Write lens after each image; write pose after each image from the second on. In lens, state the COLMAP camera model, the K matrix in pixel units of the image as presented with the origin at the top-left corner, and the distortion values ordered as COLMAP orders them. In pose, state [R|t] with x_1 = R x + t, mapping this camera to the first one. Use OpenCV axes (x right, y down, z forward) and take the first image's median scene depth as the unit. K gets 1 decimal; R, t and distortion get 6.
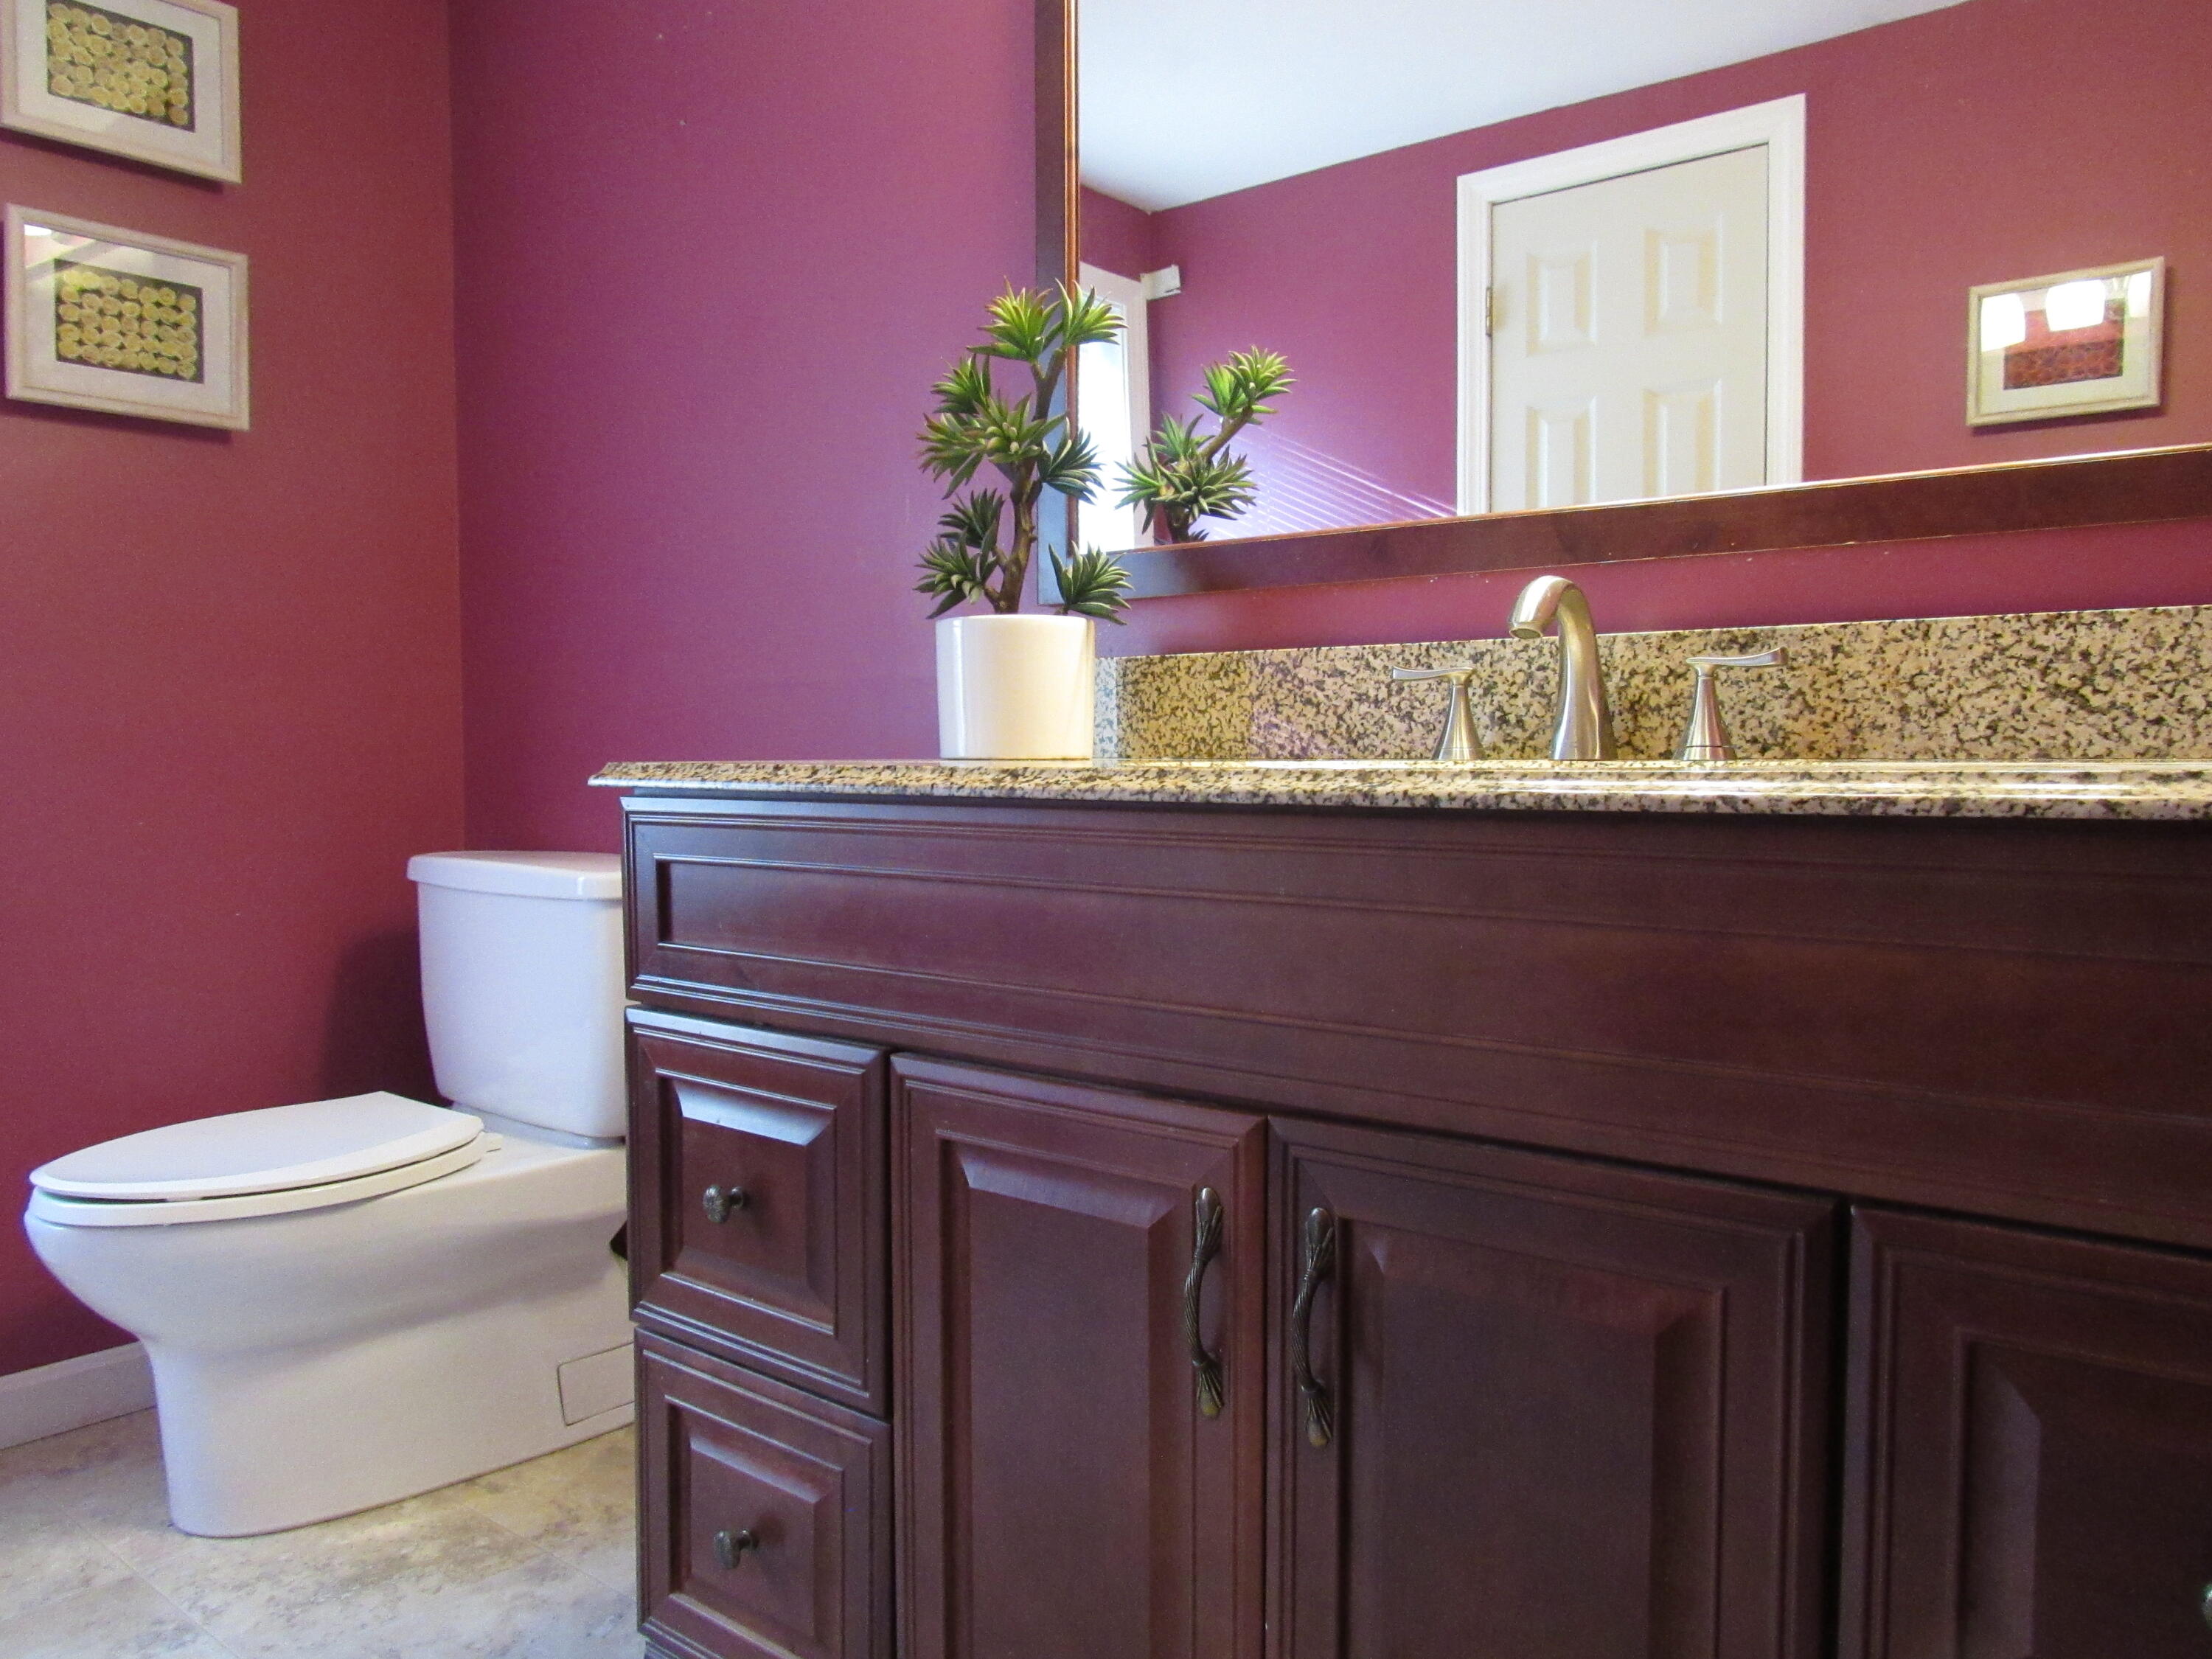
lens RADIAL K [[1603.0, 0, 1108.3], [0, 1603.0, 837.4], [0, 0, 1]] dist [-0.027992, 0.004913]
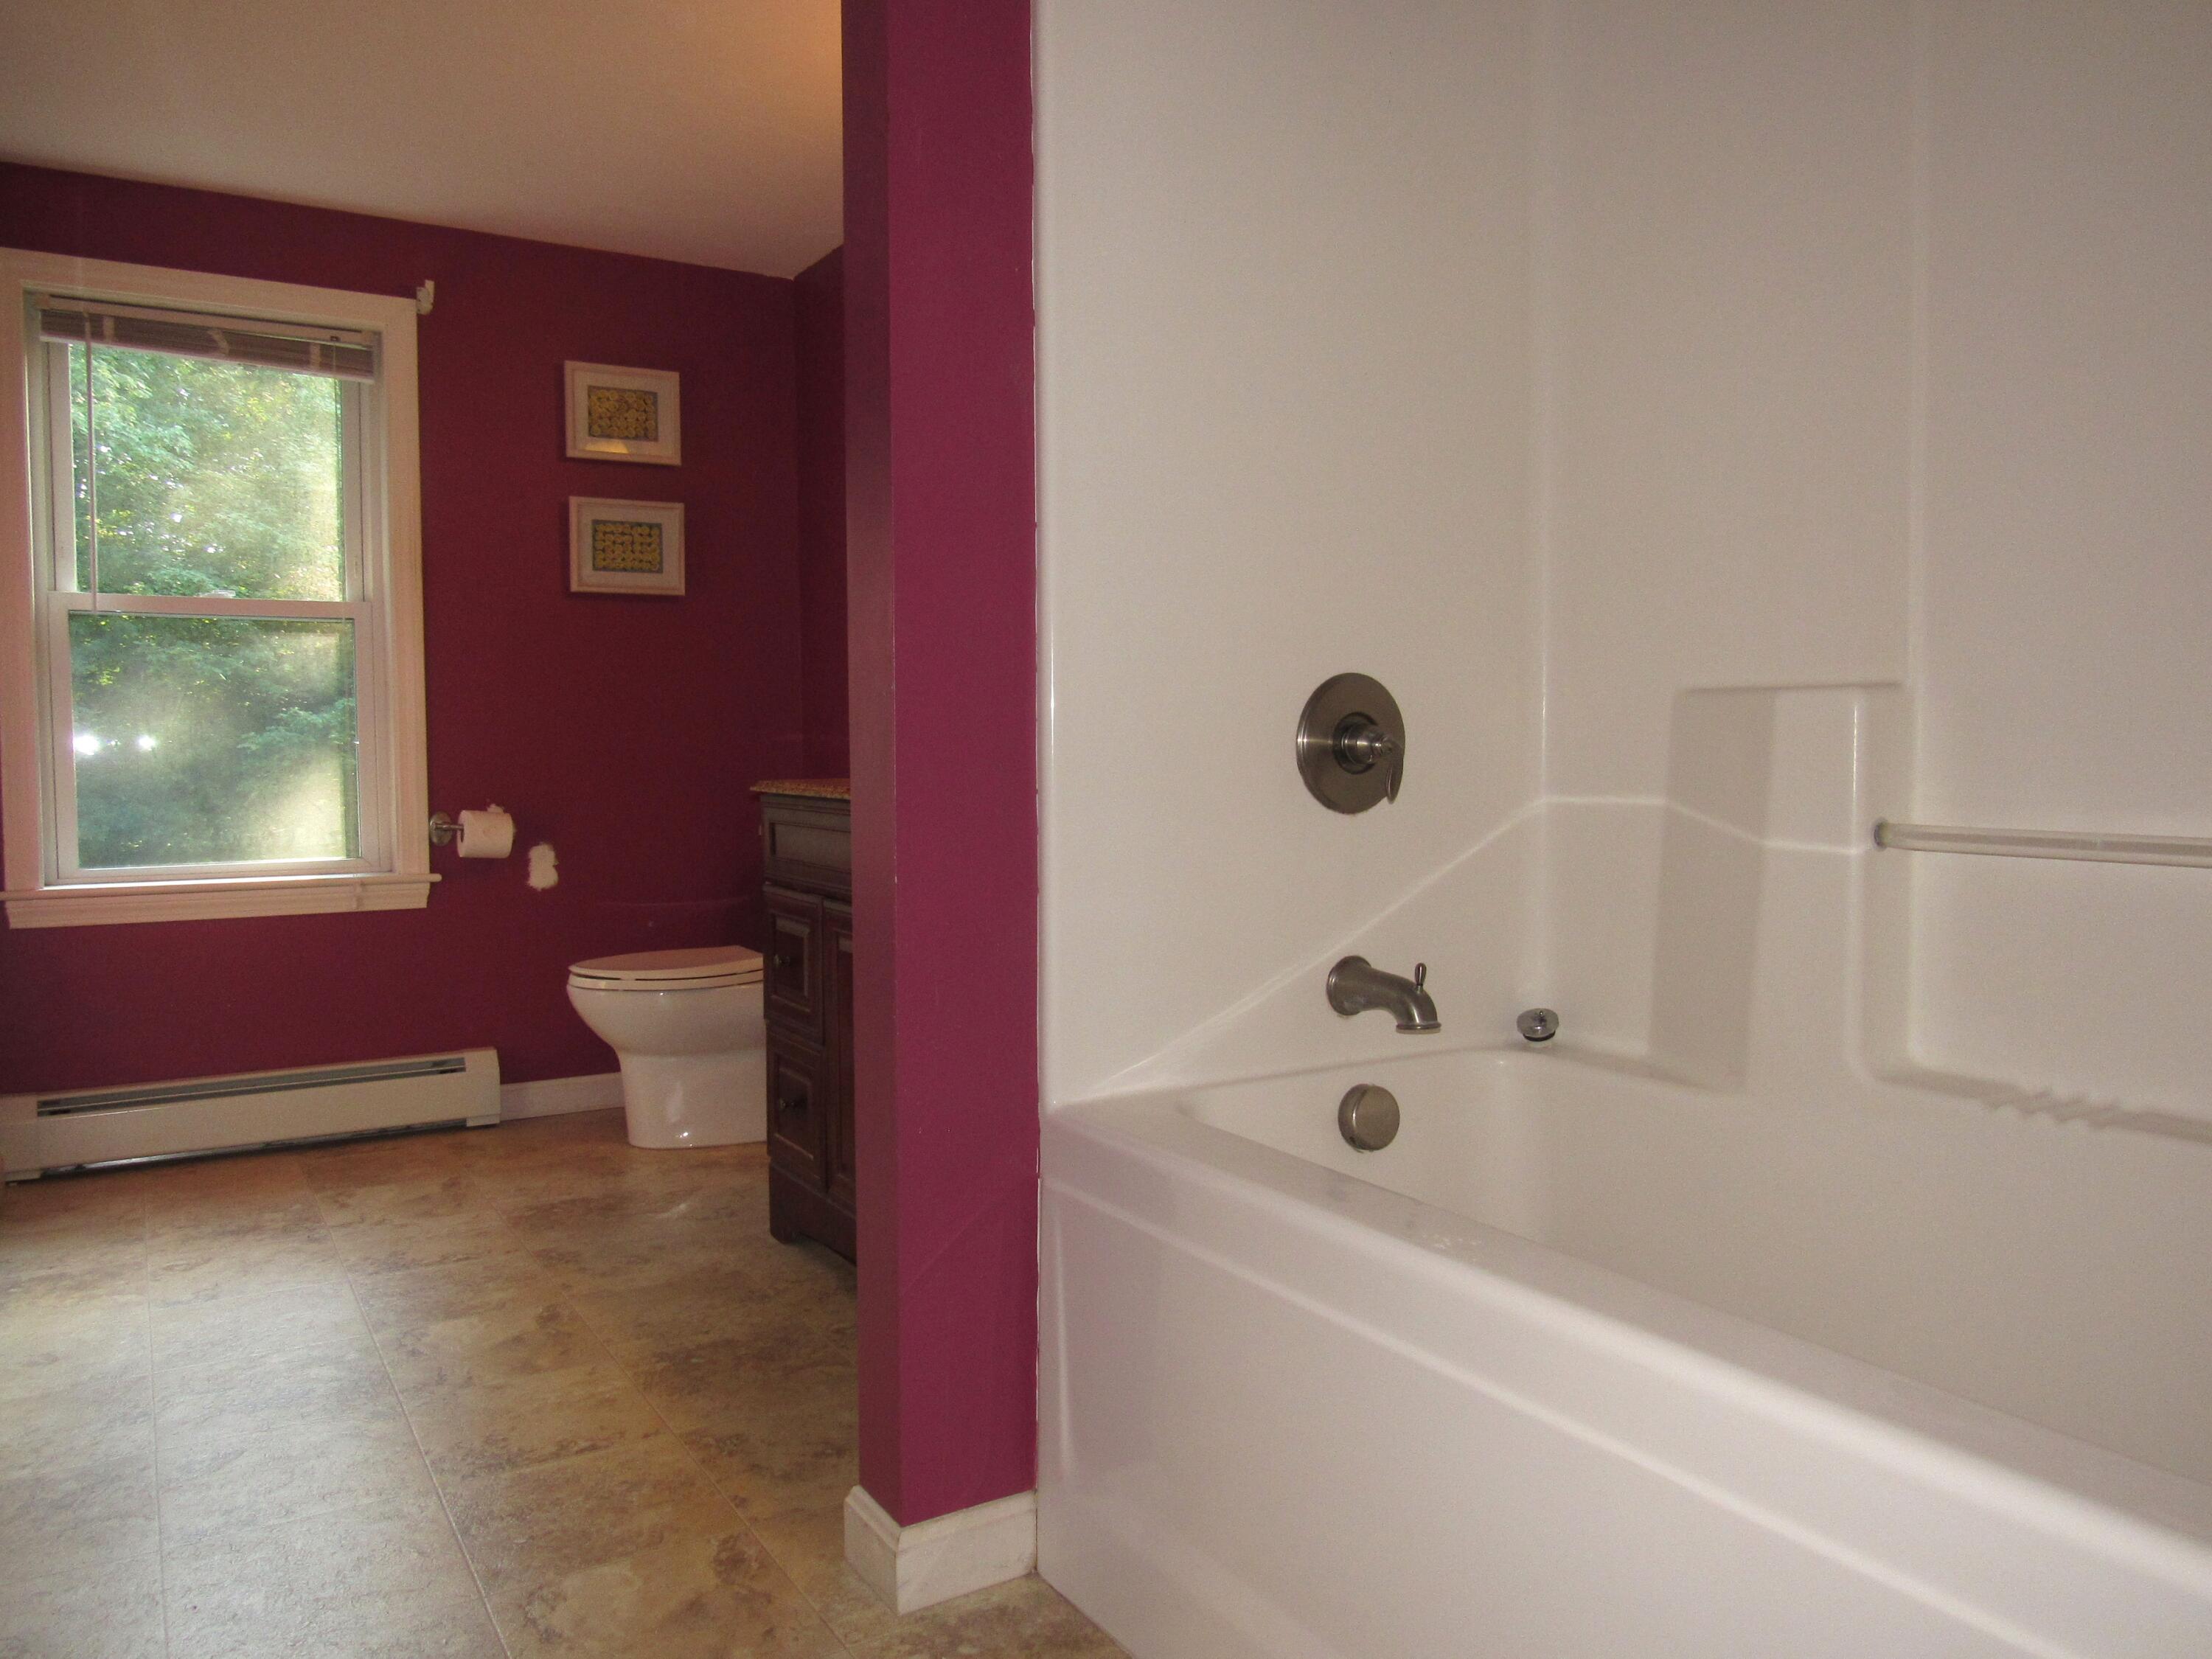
lens RADIAL K [[1603.0, 0, 1108.3], [0, 1603.0, 837.4], [0, 0, 1]] dist [-0.027992, 0.004913]
pose [[0.940749, 0.014144, -0.338809, 0.568775], [-0.009312, 0.999830, 0.015883, -0.003118], [0.338976, -0.011787, 0.940721, -0.609314]]
